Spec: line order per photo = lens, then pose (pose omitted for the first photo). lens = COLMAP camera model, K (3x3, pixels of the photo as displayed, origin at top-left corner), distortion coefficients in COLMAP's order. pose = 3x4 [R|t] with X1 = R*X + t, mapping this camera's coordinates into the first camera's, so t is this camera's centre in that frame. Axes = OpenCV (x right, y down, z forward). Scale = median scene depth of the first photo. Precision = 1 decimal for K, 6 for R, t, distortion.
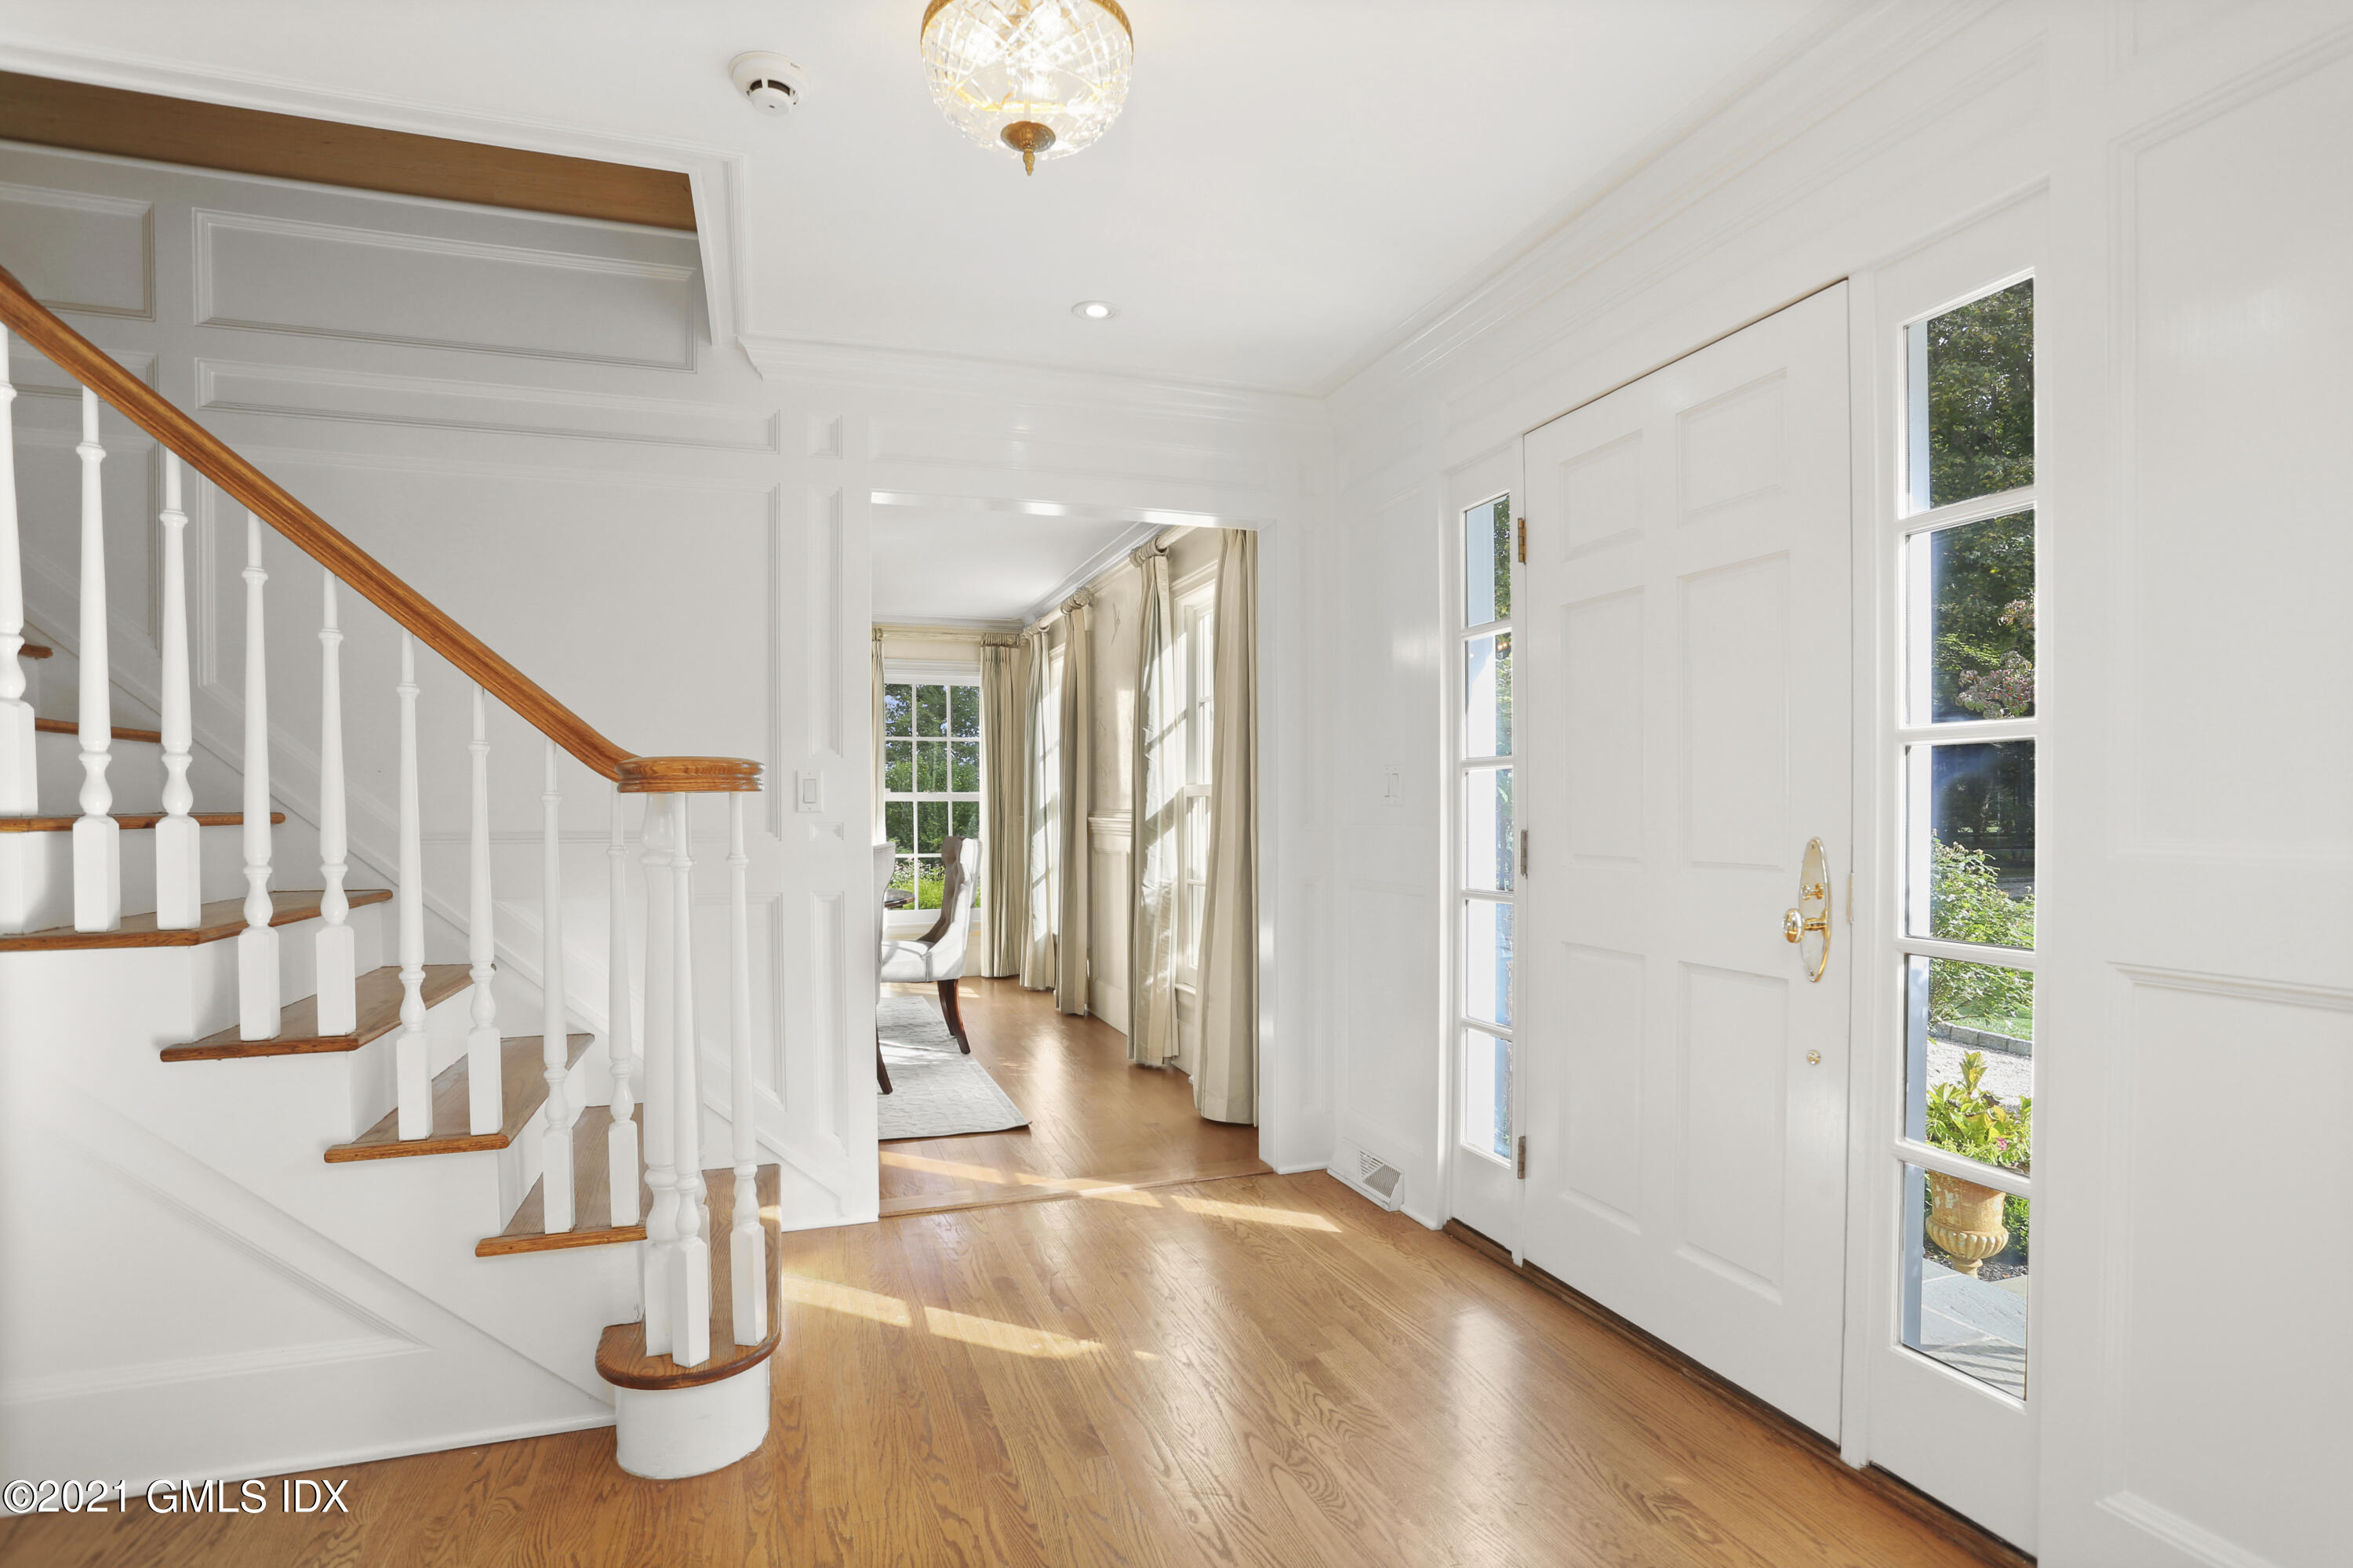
lens RADIAL K [[1156.1, 0, 1173.9], [0, 1156.1, 801.3], [0, 0, 1]] dist [-0.079516, 0.037495]
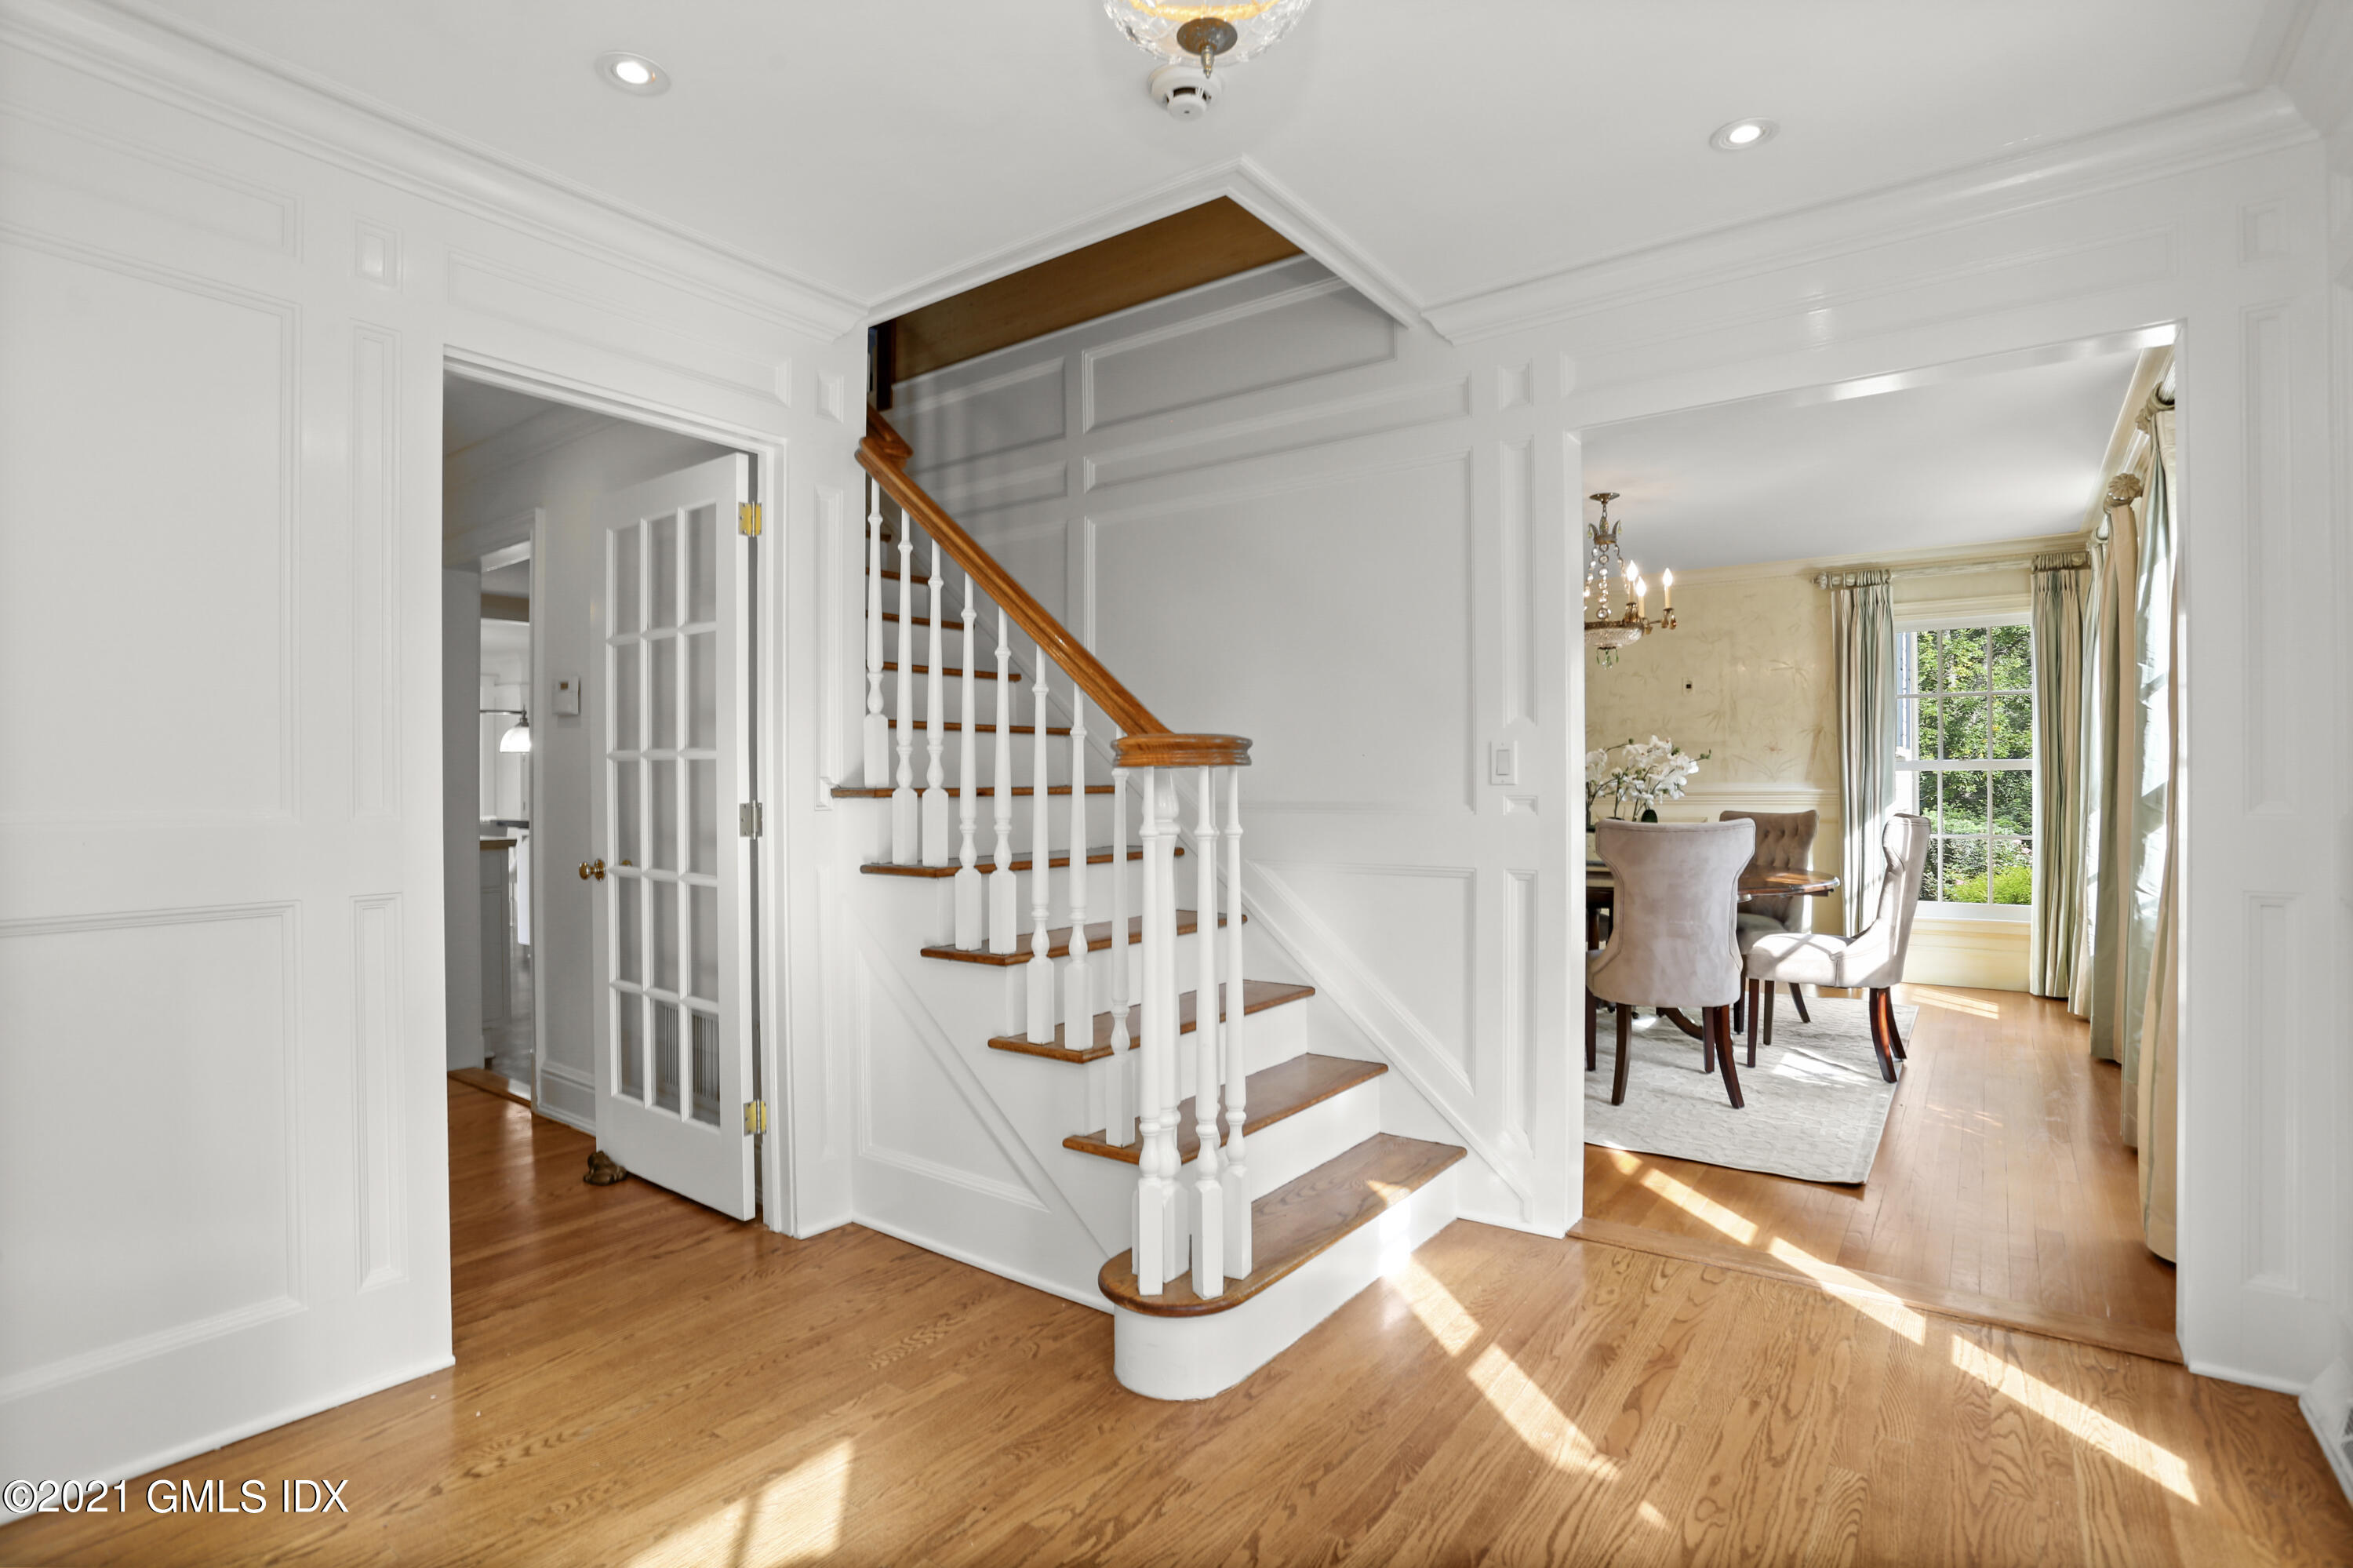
lens RADIAL K [[1134.1, 0, 1169.7], [0, 1134.1, 777.3], [0, 0, 1]] dist [-0.075985, 0.028846]
pose [[0.571603, -0.005051, -0.820515, 0.354495], [0.007859, 0.999969, -0.000682, 0.001464], [0.820492, -0.006058, 0.571625, 0.301875]]
